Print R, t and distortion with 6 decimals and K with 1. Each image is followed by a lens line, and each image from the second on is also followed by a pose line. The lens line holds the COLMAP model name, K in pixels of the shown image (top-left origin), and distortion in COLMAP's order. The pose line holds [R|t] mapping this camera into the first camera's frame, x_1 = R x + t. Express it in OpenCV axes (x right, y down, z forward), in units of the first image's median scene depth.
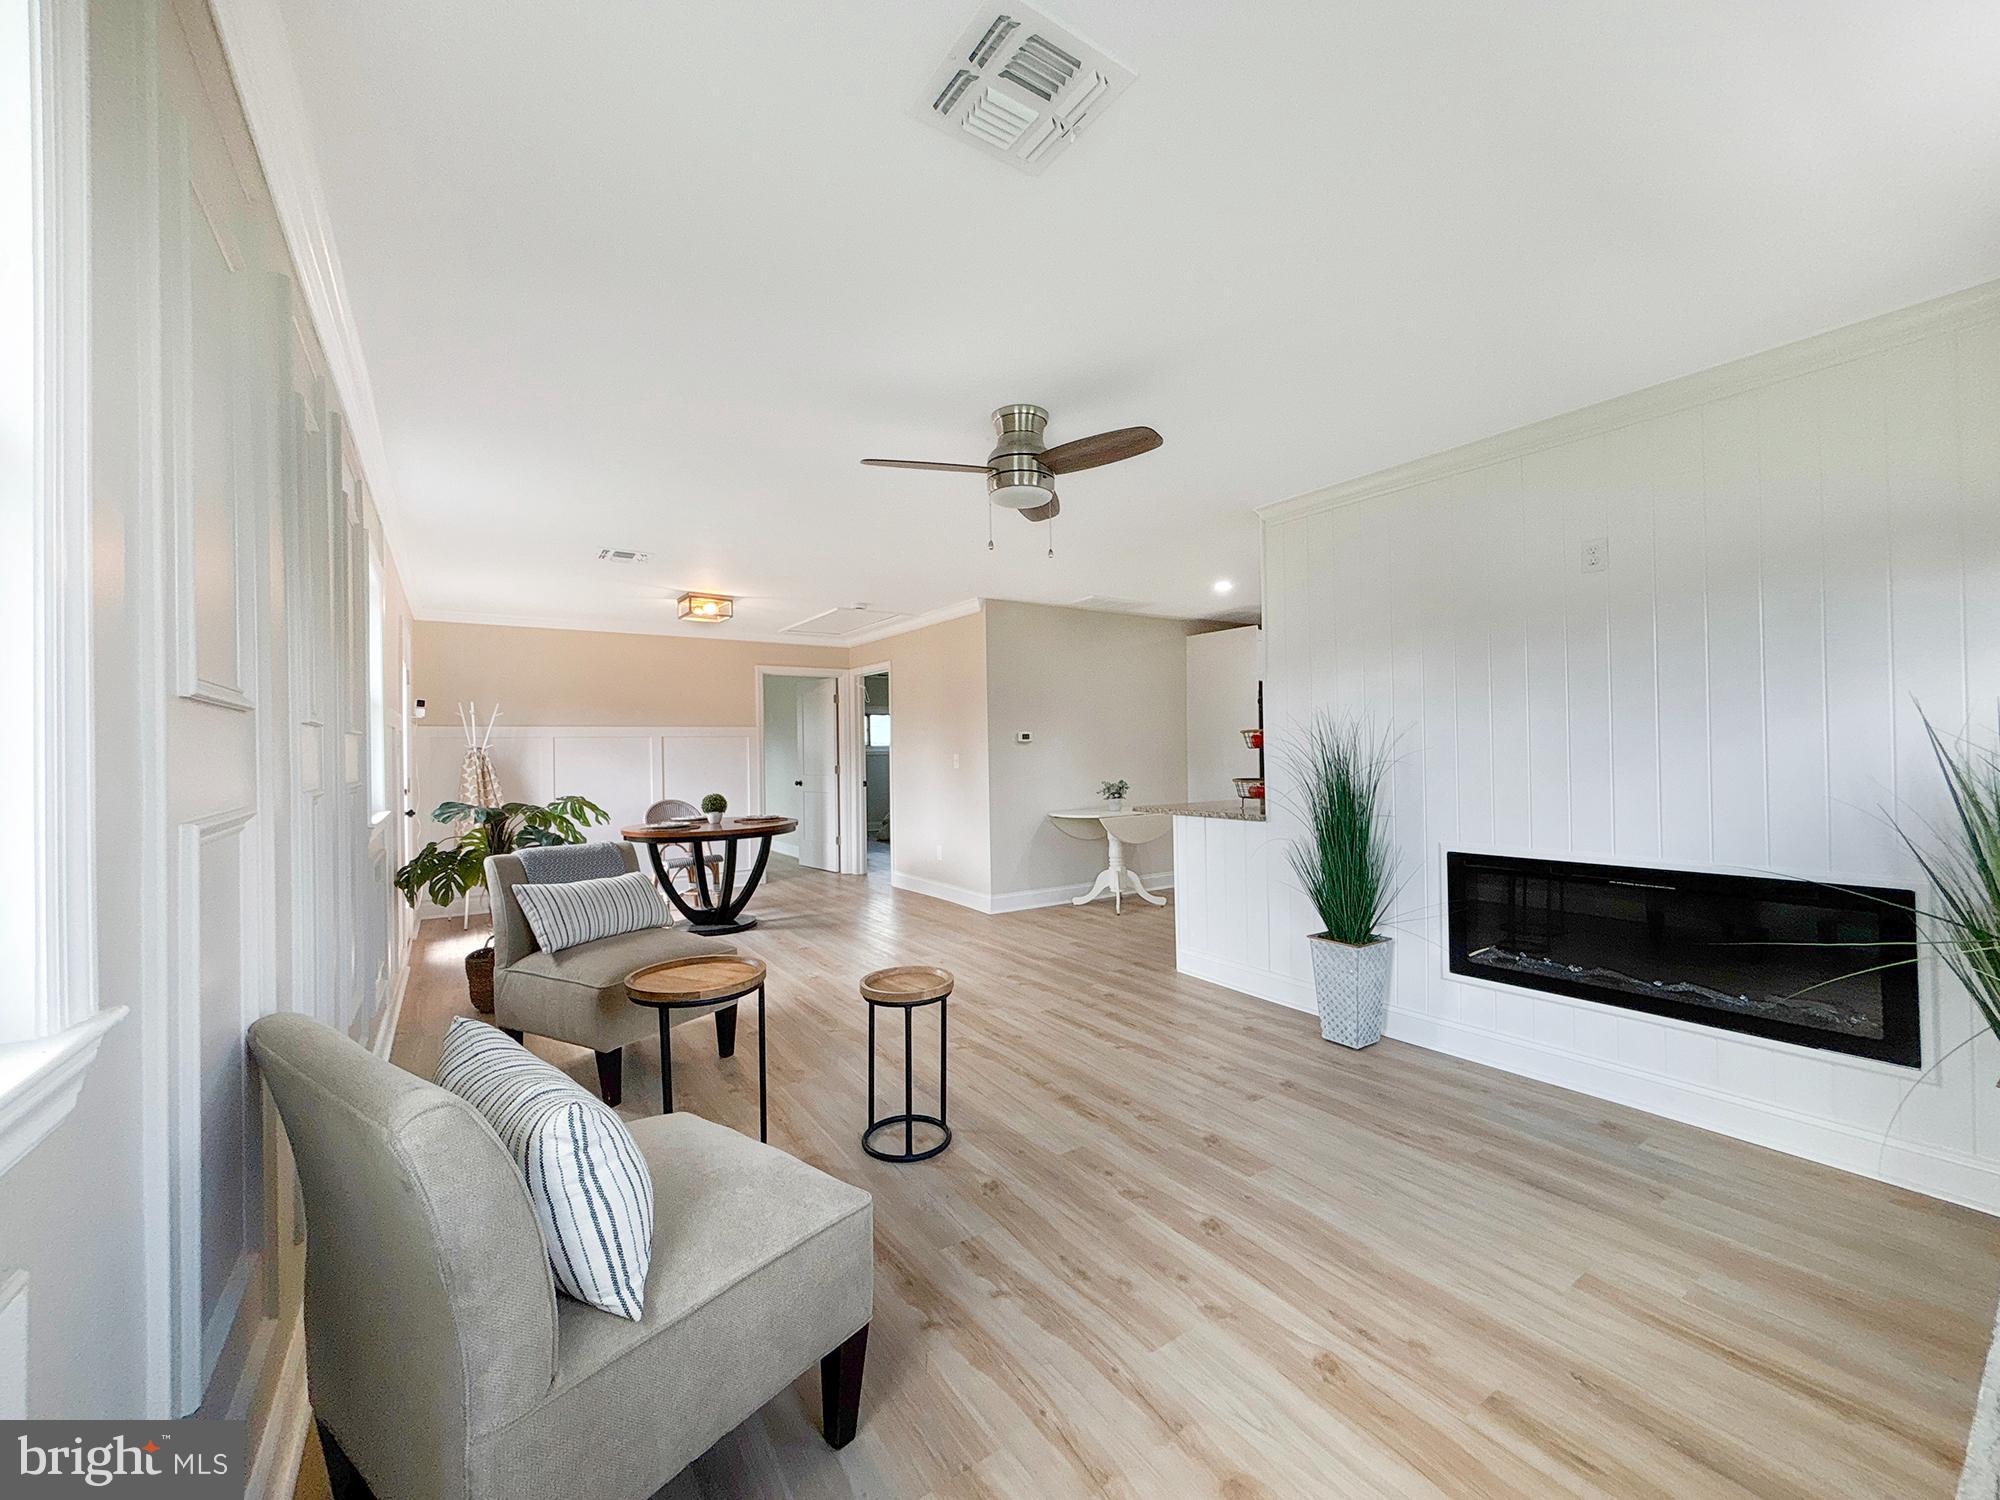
lens RADIAL K [[842.4, 0, 1017.9], [0, 842.4, 726.4], [0, 0, 1]] dist [0.000587, 0.000036]
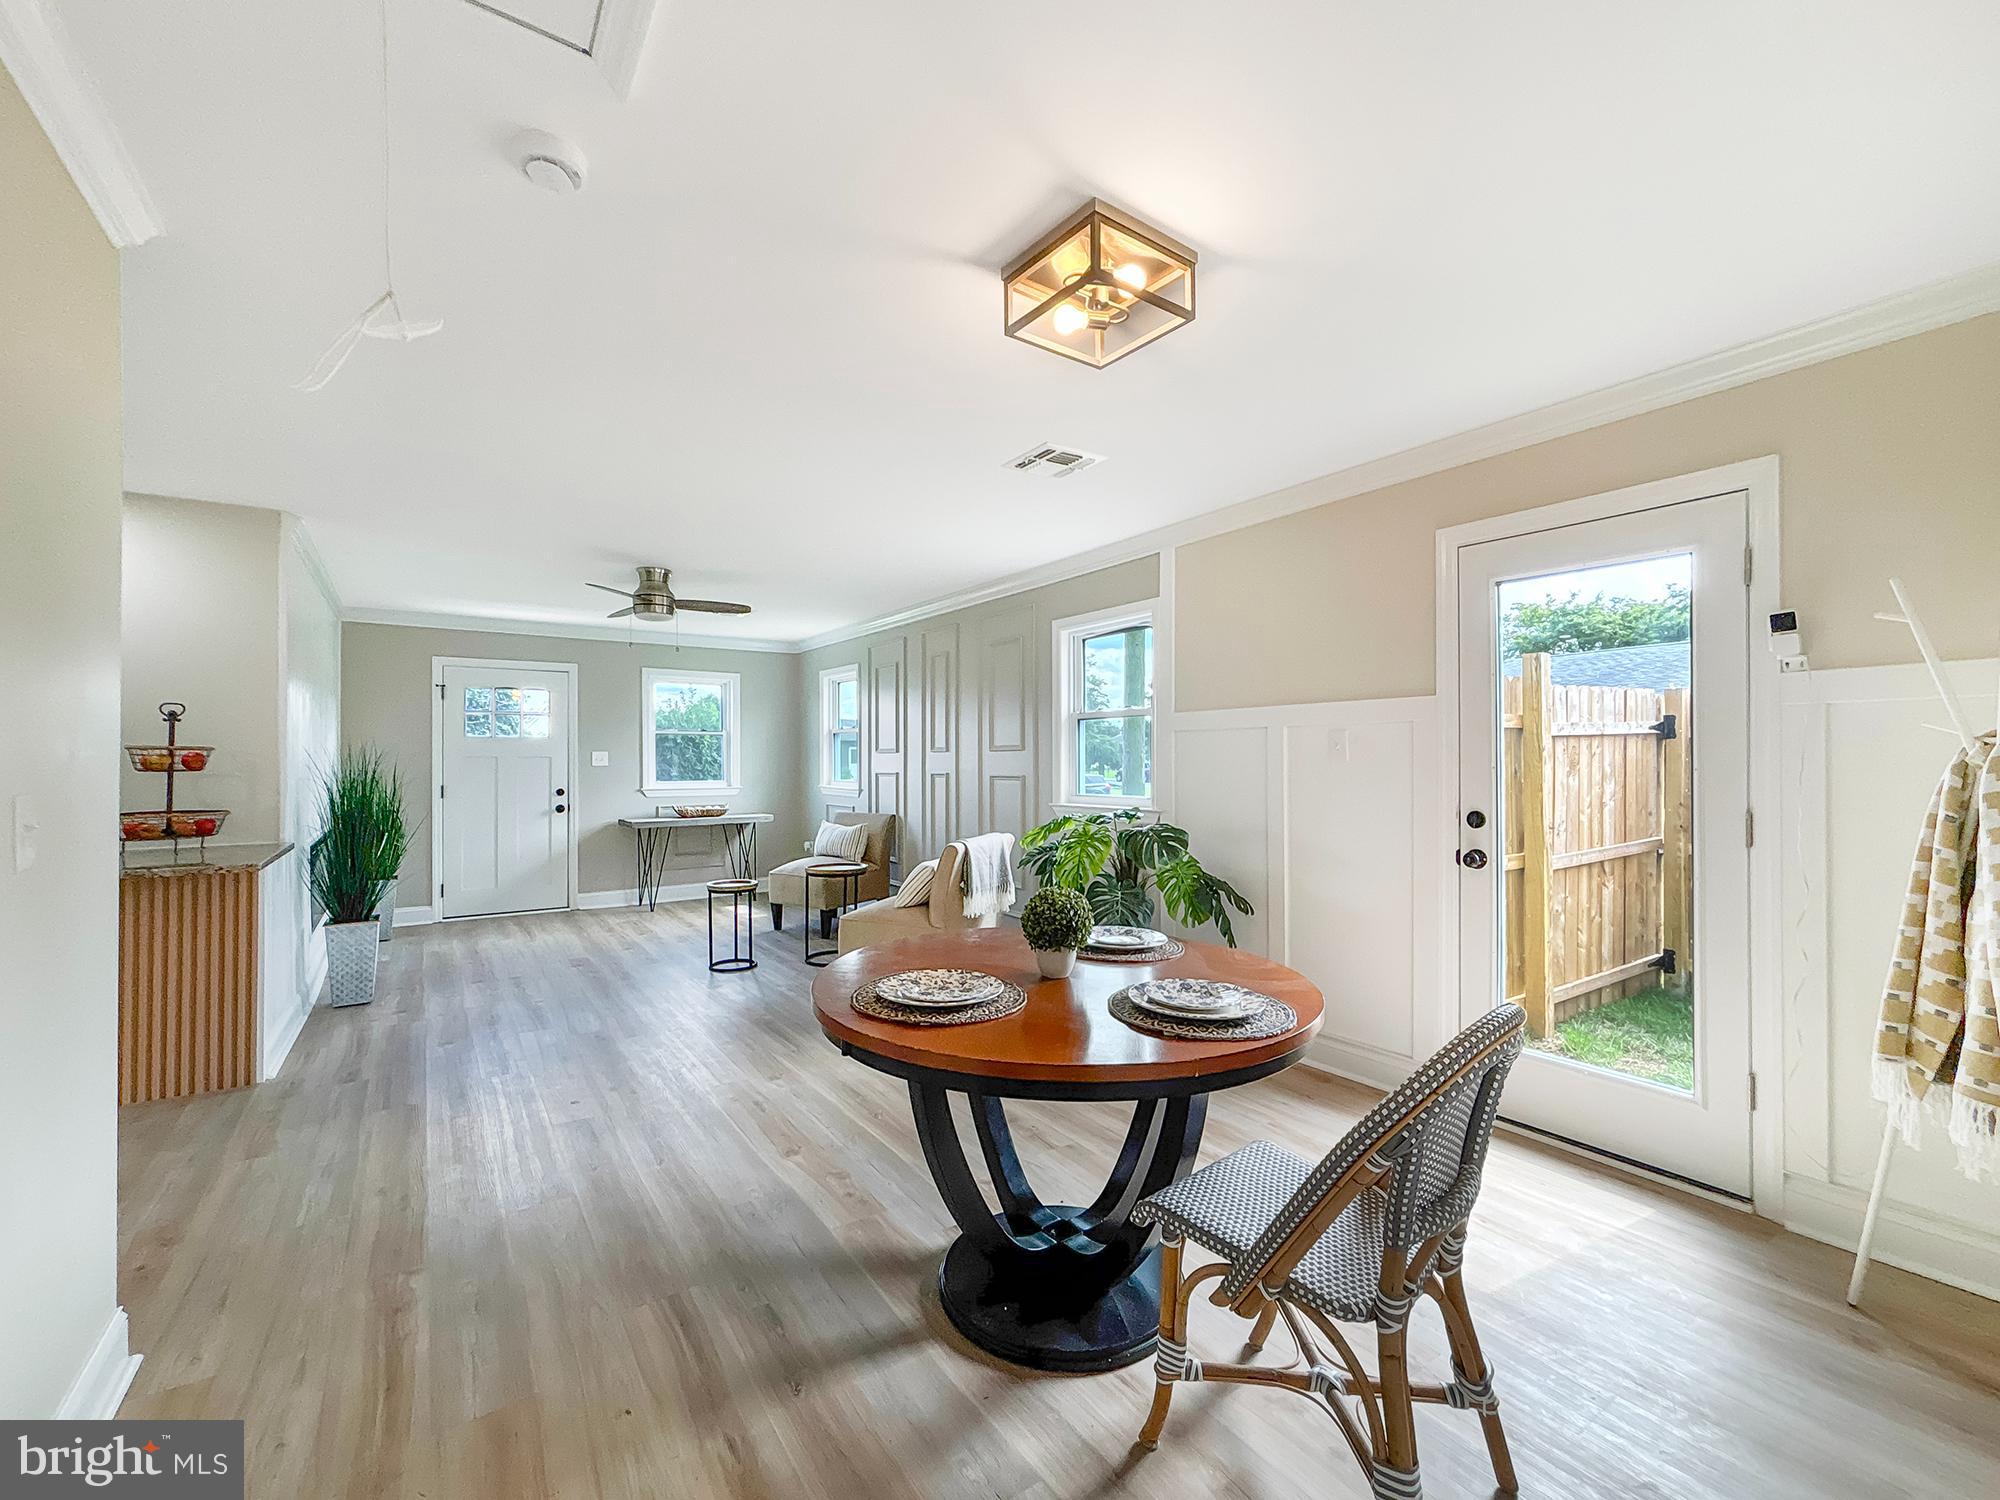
lens RADIAL K [[858.2, 0, 1000.0], [0, 858.2, 750.0], [0, 0, 1]] dist [0.000101, 0.000478]
pose [[-0.999746, 0.022555, -0.000027, -0.458210], [0.022548, 0.999423, -0.025398, 0.041804], [-0.000546, -0.025393, -0.999677, 1.815284]]
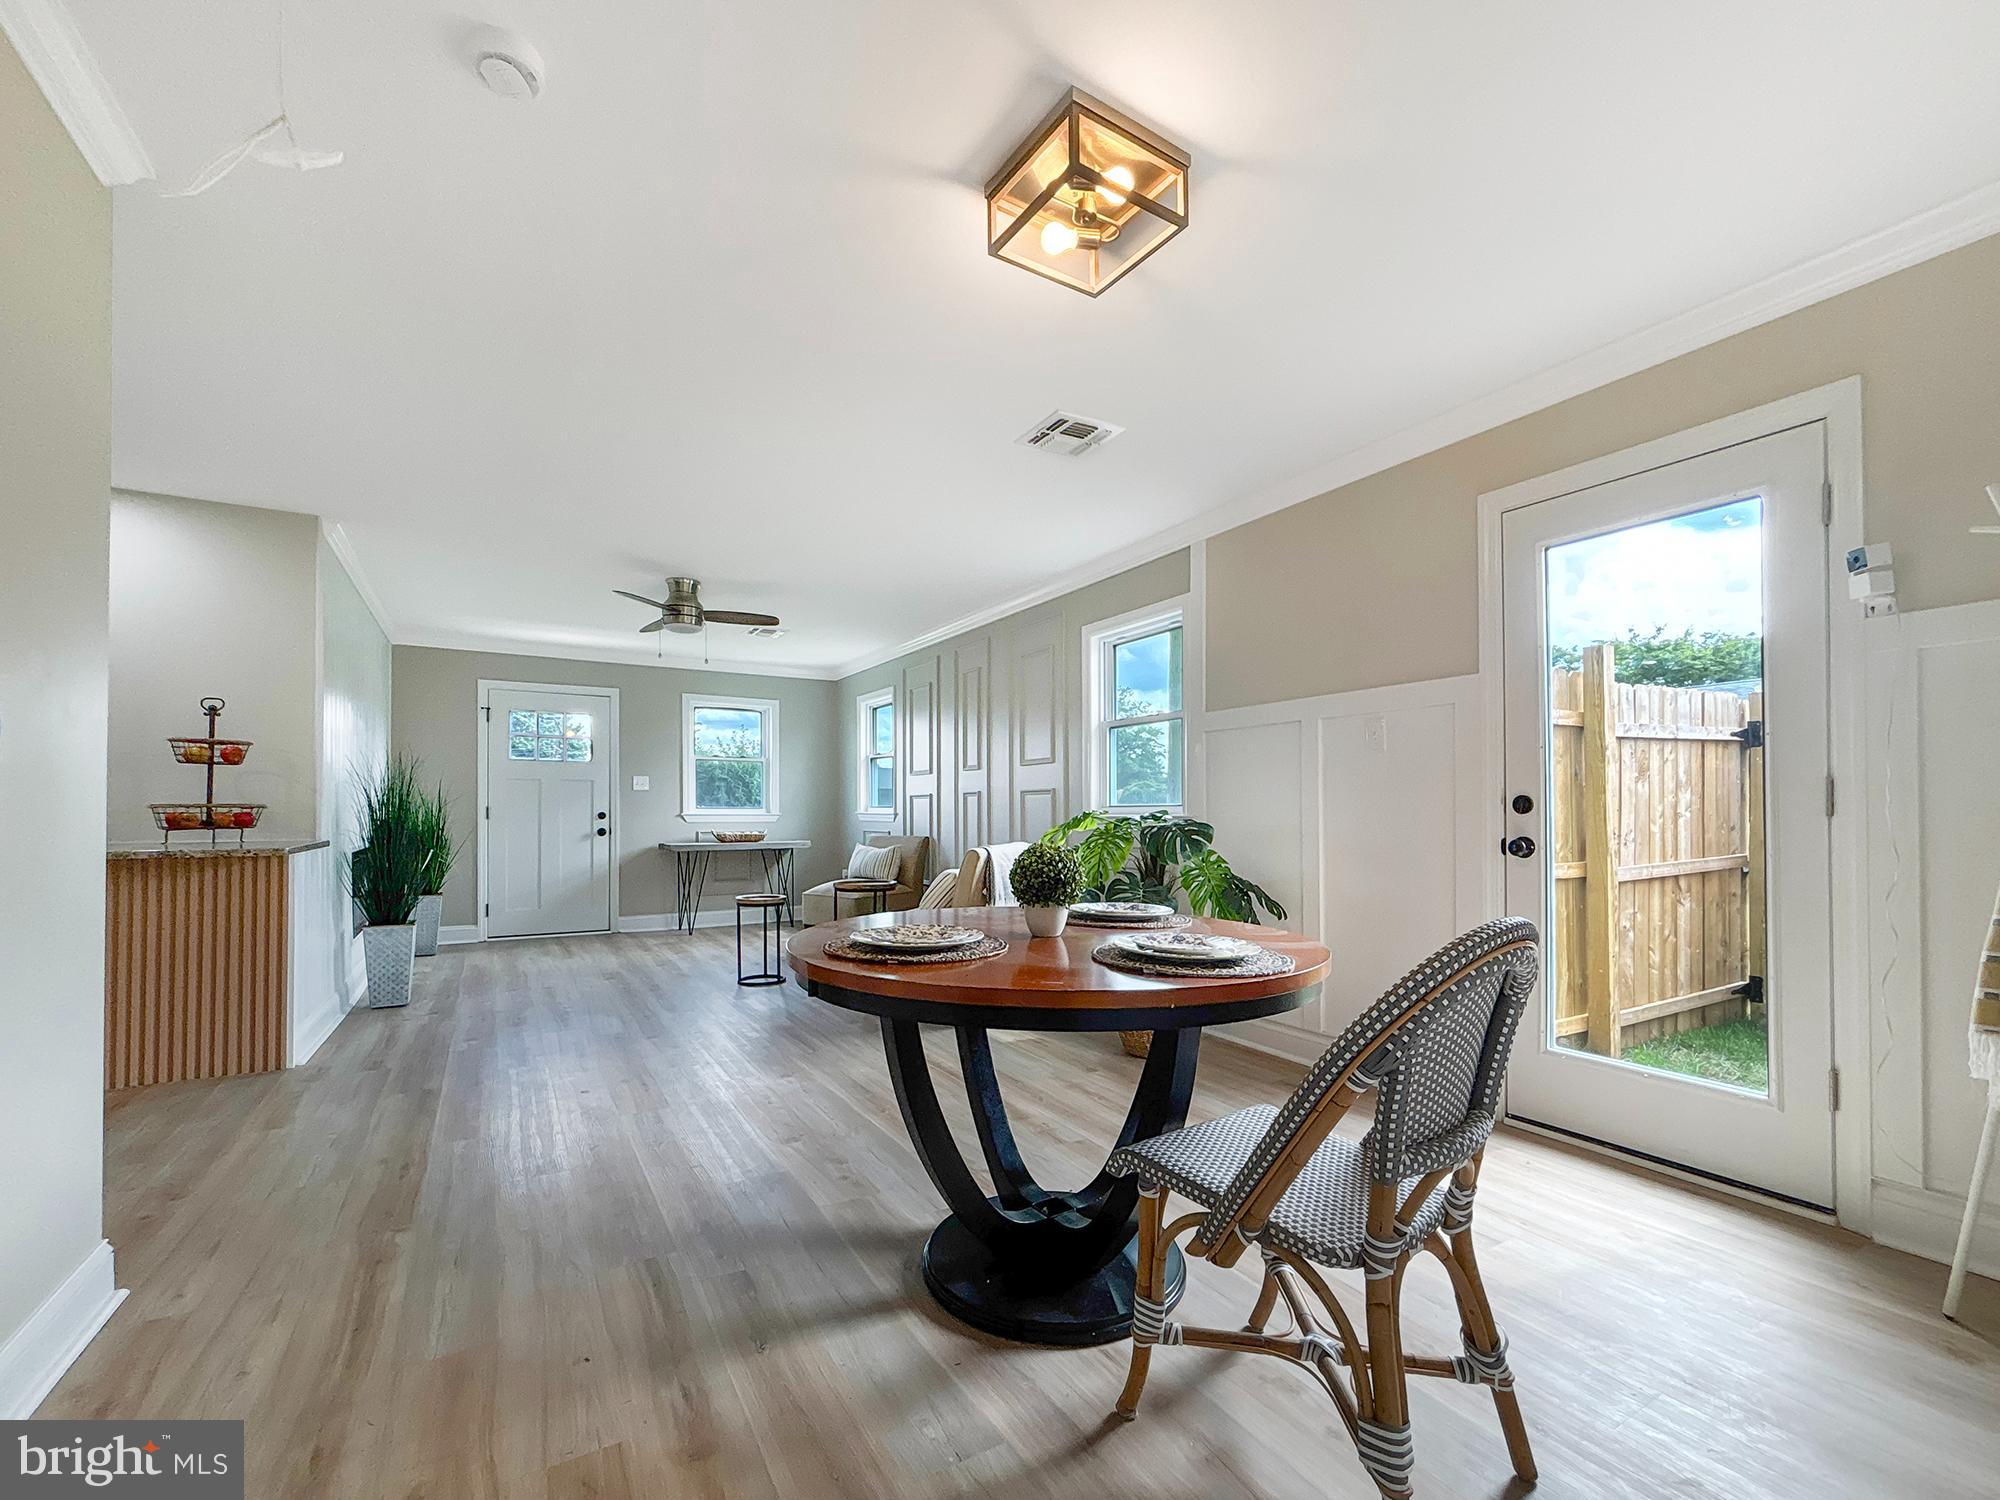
lens RADIAL K [[864.3, 0, 1000.6], [0, 864.3, 800.2], [0, 0, 1]] dist [0.000125, 0.000314]
pose [[-0.997582, 0.022502, 0.065761, -0.493691], [0.020368, 0.999250, -0.032928, 0.098633], [-0.066453, -0.031509, -0.997292, 1.792231]]
